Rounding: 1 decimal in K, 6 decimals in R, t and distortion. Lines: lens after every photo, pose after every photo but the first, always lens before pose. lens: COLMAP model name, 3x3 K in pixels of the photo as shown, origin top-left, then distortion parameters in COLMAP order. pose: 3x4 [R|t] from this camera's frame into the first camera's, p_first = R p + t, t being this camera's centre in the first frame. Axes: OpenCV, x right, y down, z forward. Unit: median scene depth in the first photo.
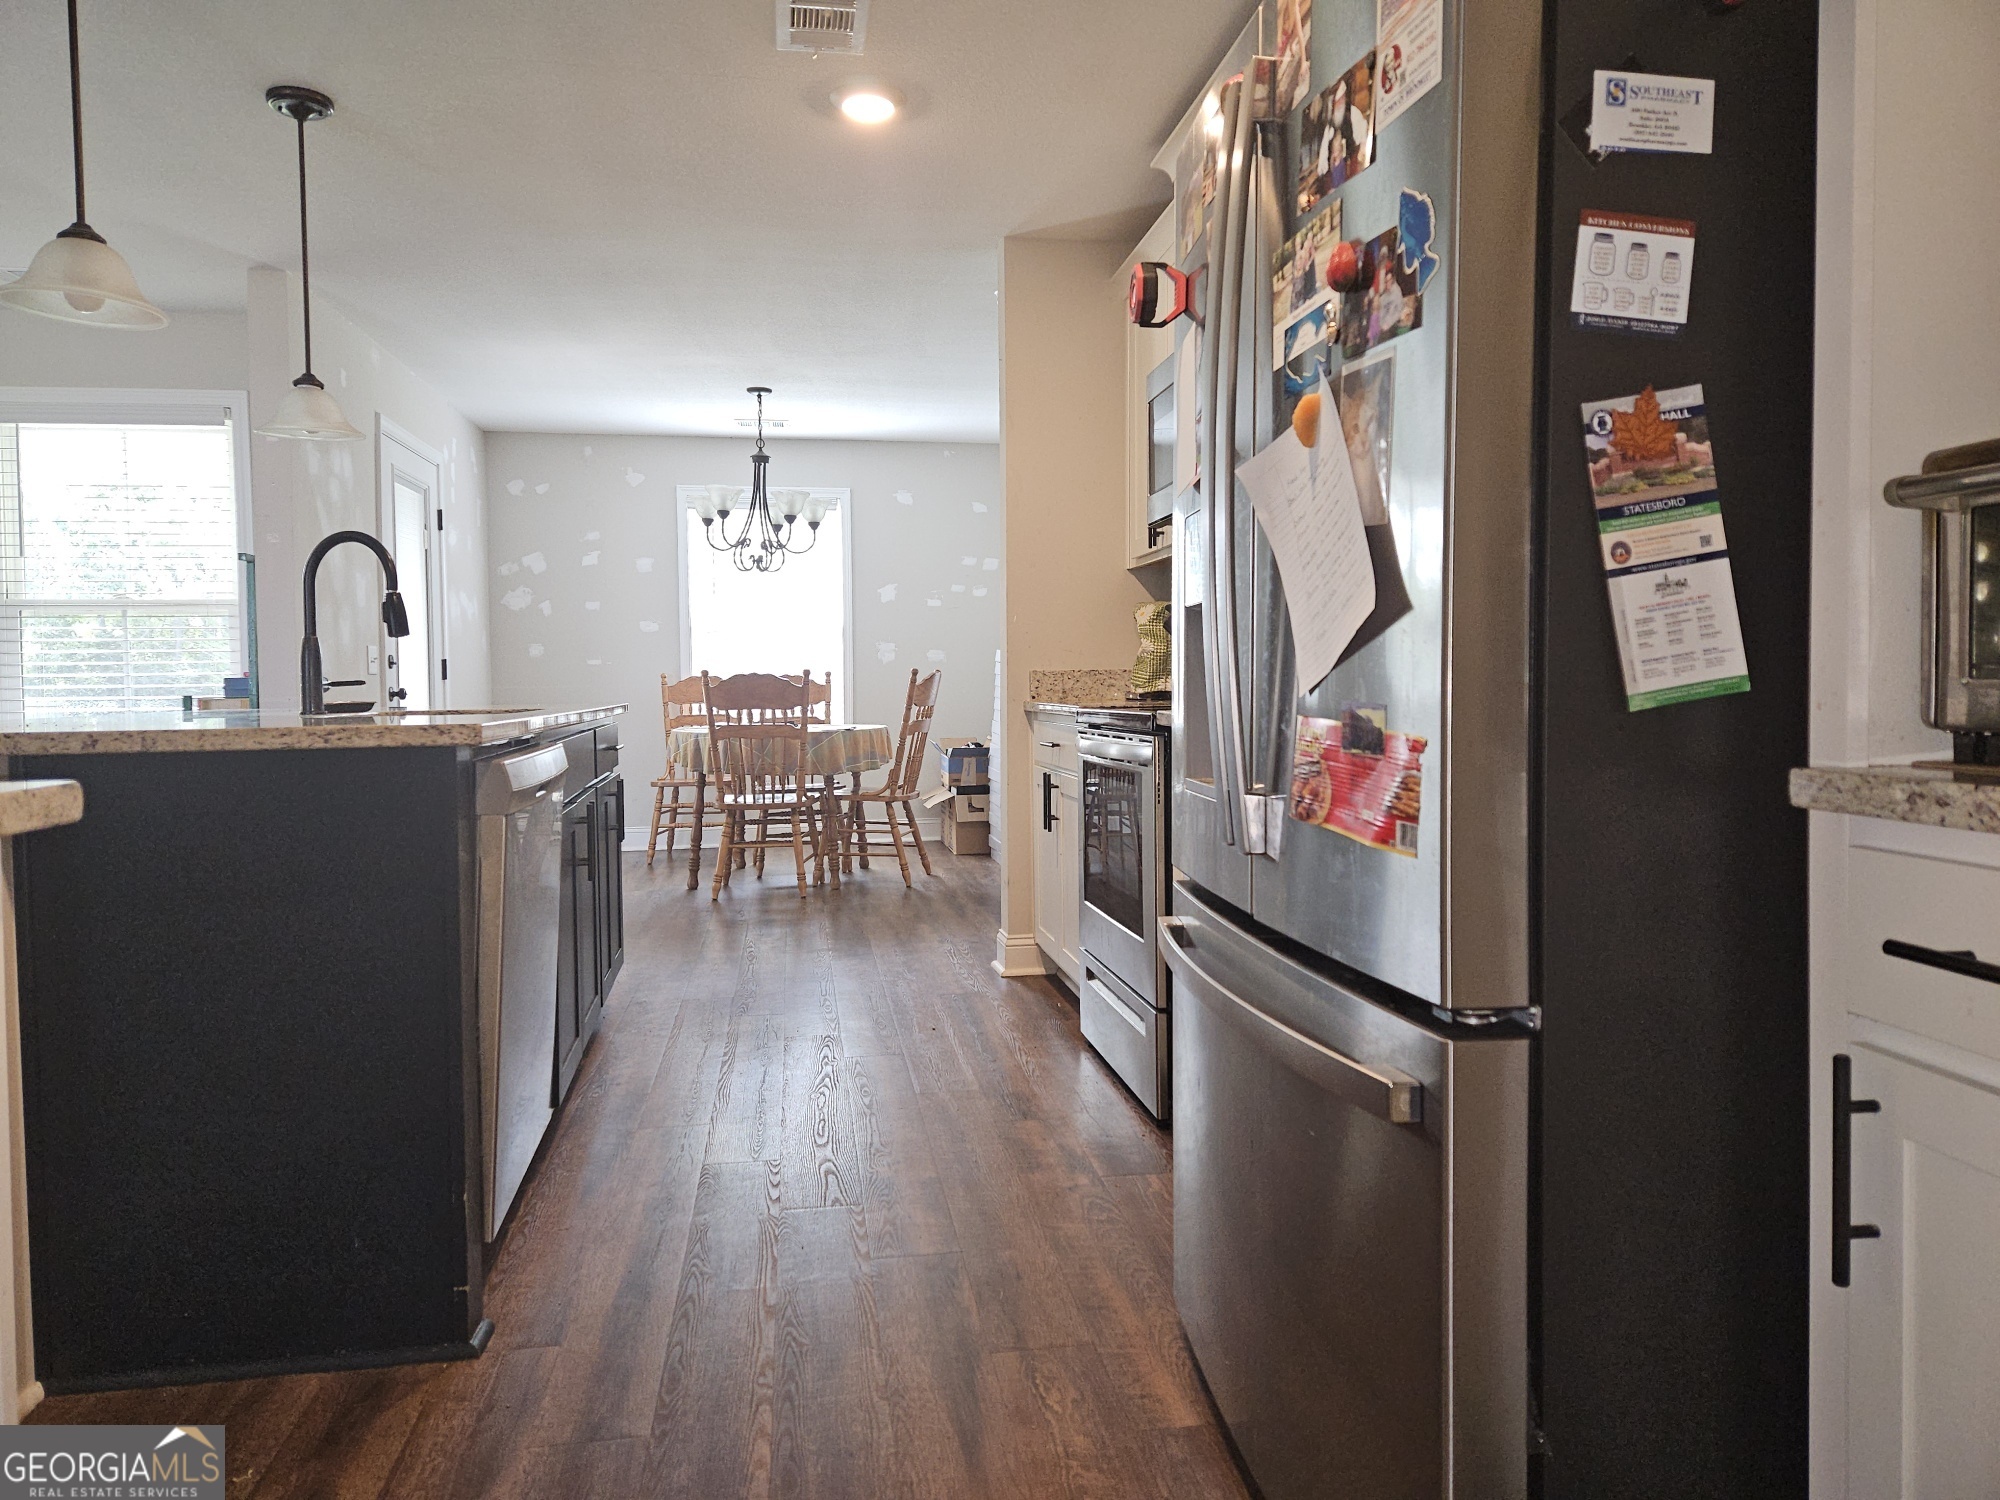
lens RADIAL K [[1350.2, 0, 1004.3], [0, 1350.2, 742.9], [0, 0, 1]] dist [0.041306, -0.013768]
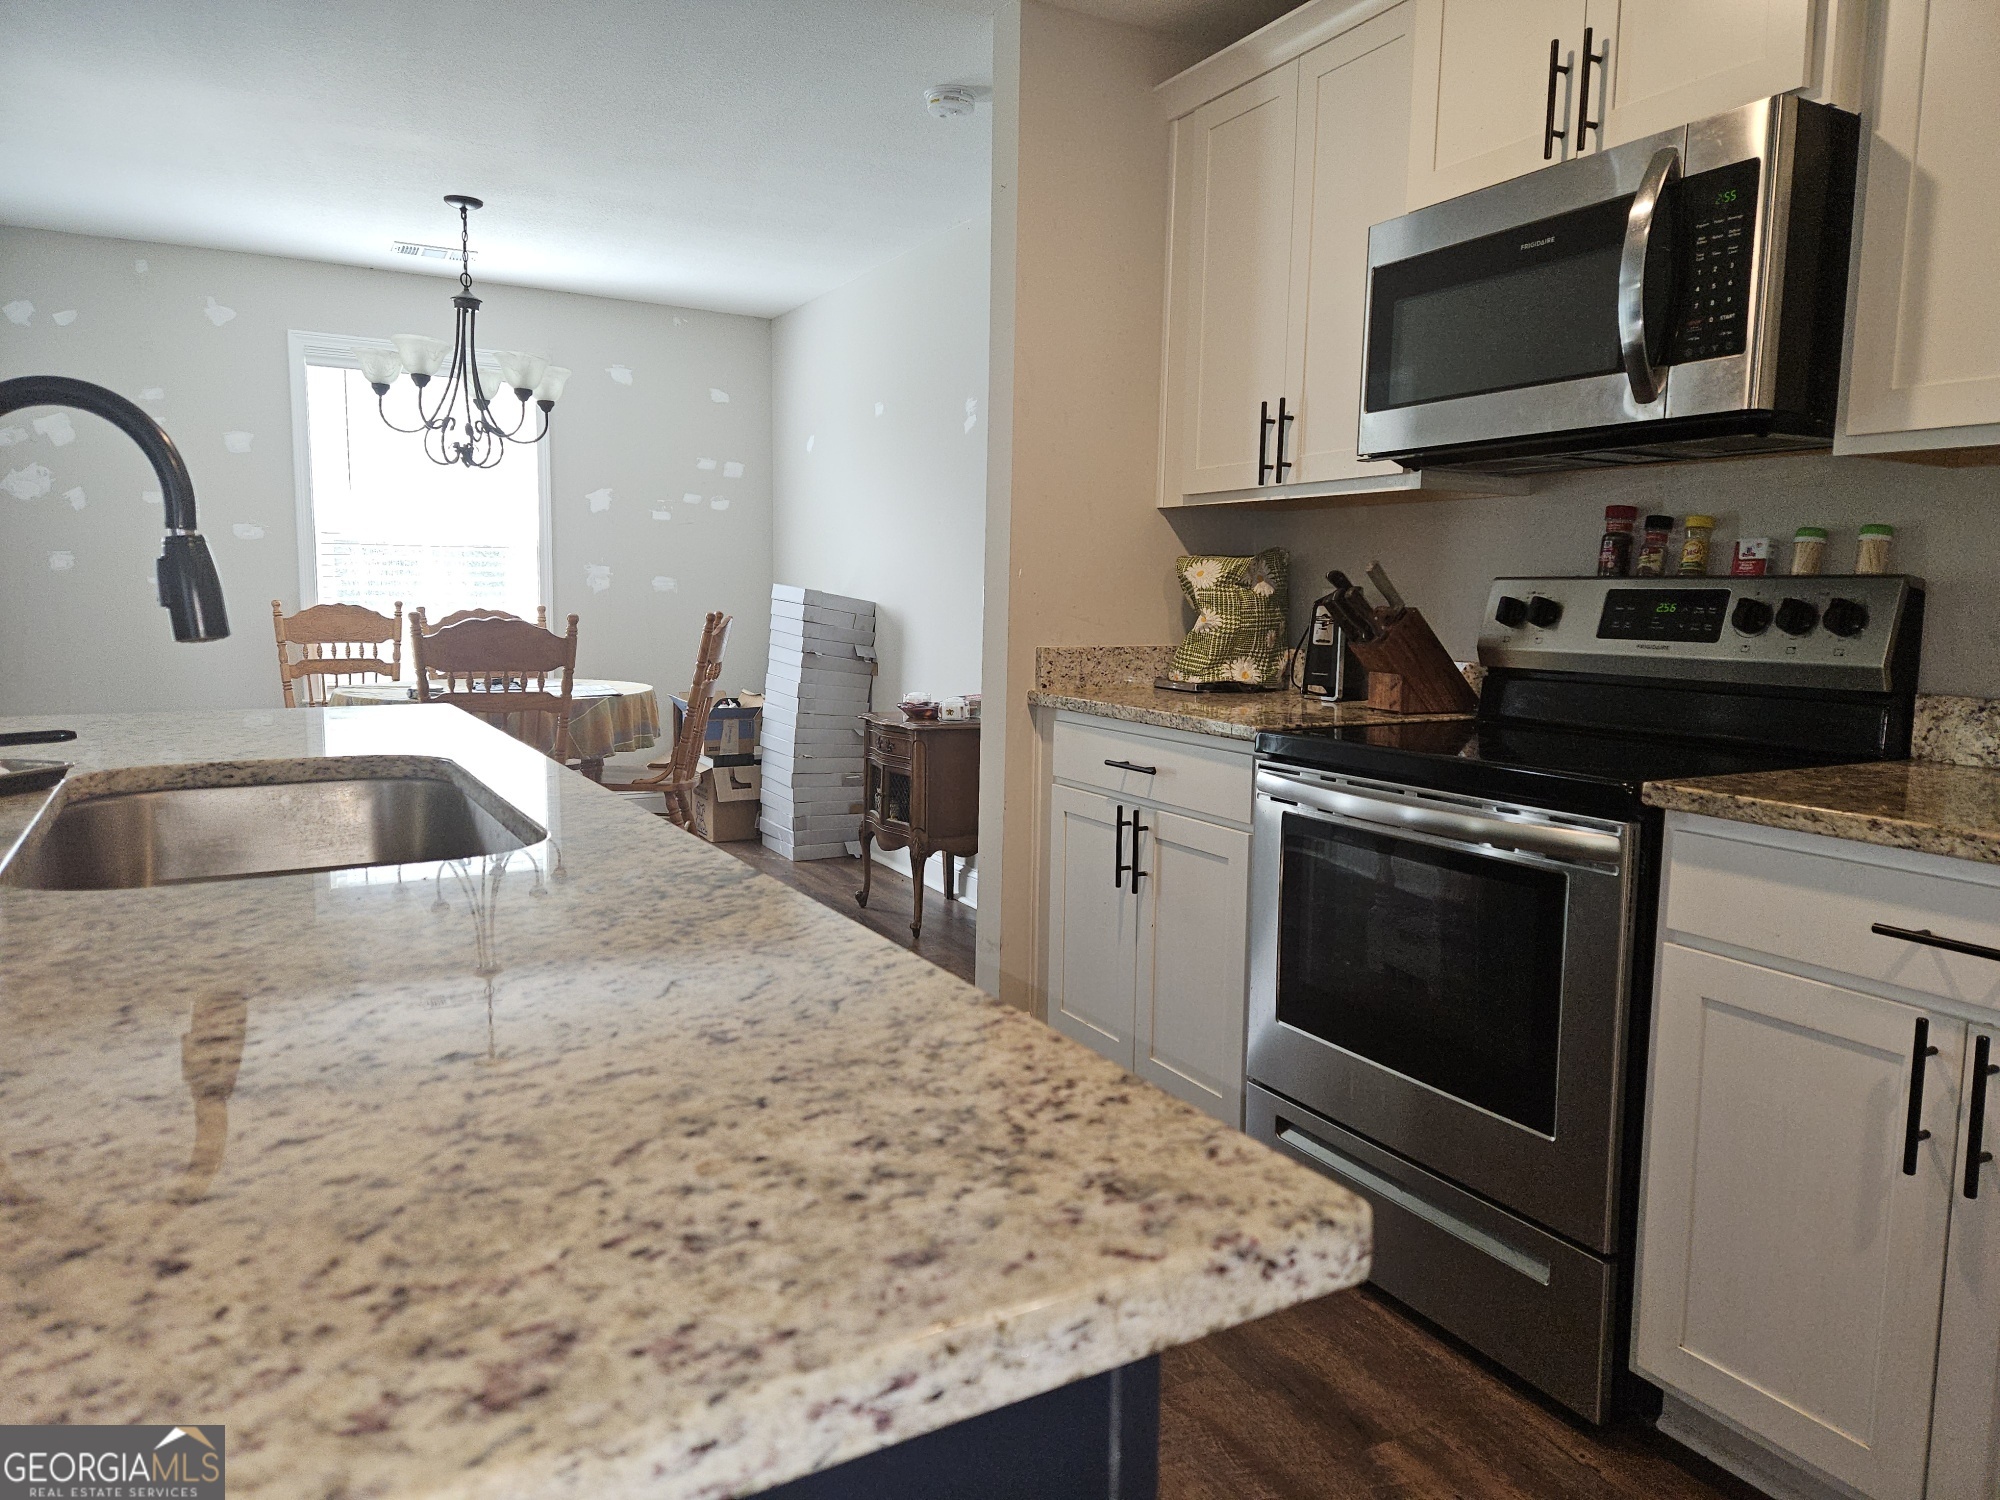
lens RADIAL K [[1350.2, 0, 998.5], [0, 1350.2, 747.7], [0, 0, 1]] dist [0.041306, -0.013768]
pose [[0.942415, -0.014448, 0.334134, -0.143113], [-0.010480, 0.997300, 0.072682, -0.031748], [-0.334282, -0.071998, 0.939719, 0.208057]]
